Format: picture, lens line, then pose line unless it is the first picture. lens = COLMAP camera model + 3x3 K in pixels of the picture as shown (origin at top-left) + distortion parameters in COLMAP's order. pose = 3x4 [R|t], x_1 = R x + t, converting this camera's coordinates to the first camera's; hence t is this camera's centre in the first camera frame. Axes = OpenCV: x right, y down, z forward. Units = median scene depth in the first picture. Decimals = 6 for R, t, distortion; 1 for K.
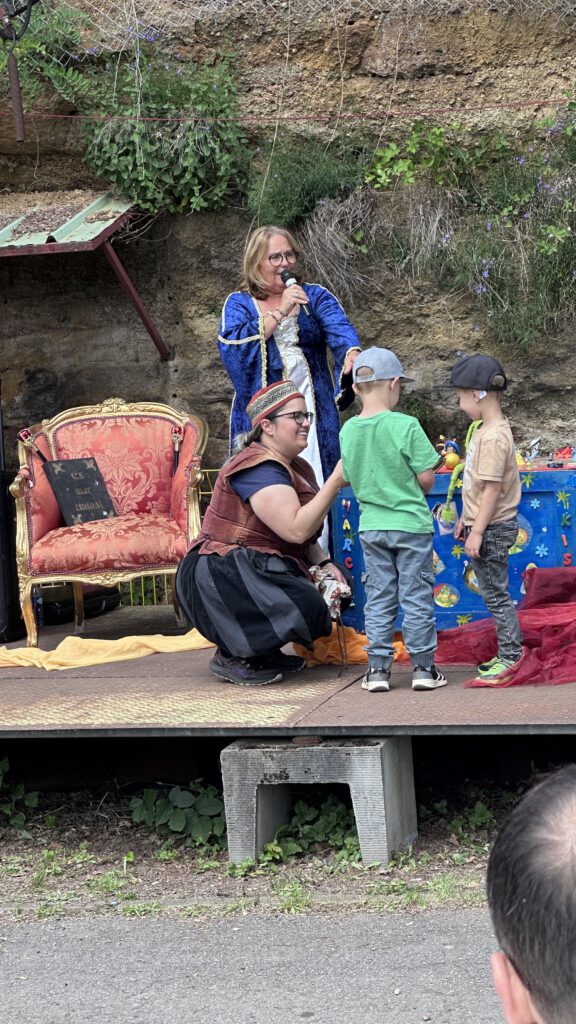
lens RADIAL K [[2316.6, 0, 341.2], [0, 2316.6, 512.5], [0, 0, 1]] dist [-0.301362, 8.099631]
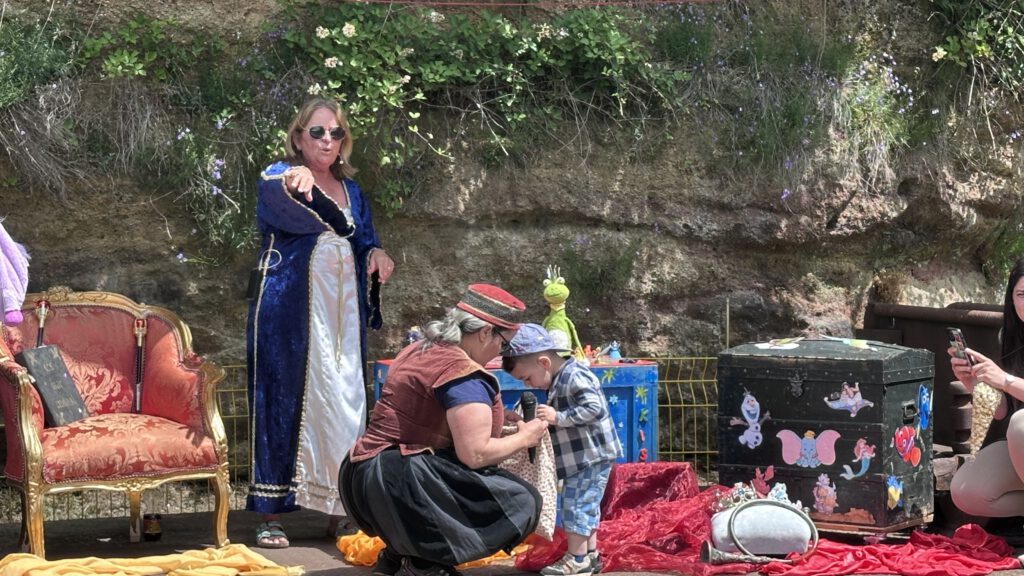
lens RADIAL K [[2264.9, 0, 524.0], [0, 2264.9, 292.0], [0, 0, 1]] dist [0.160467, -0.173926]
pose [[0.855457, 0.028664, 0.517080, -0.312424], [0.008176, 0.997595, -0.068828, 0.011656], [-0.517810, 0.063106, 0.853165, 0.121884]]
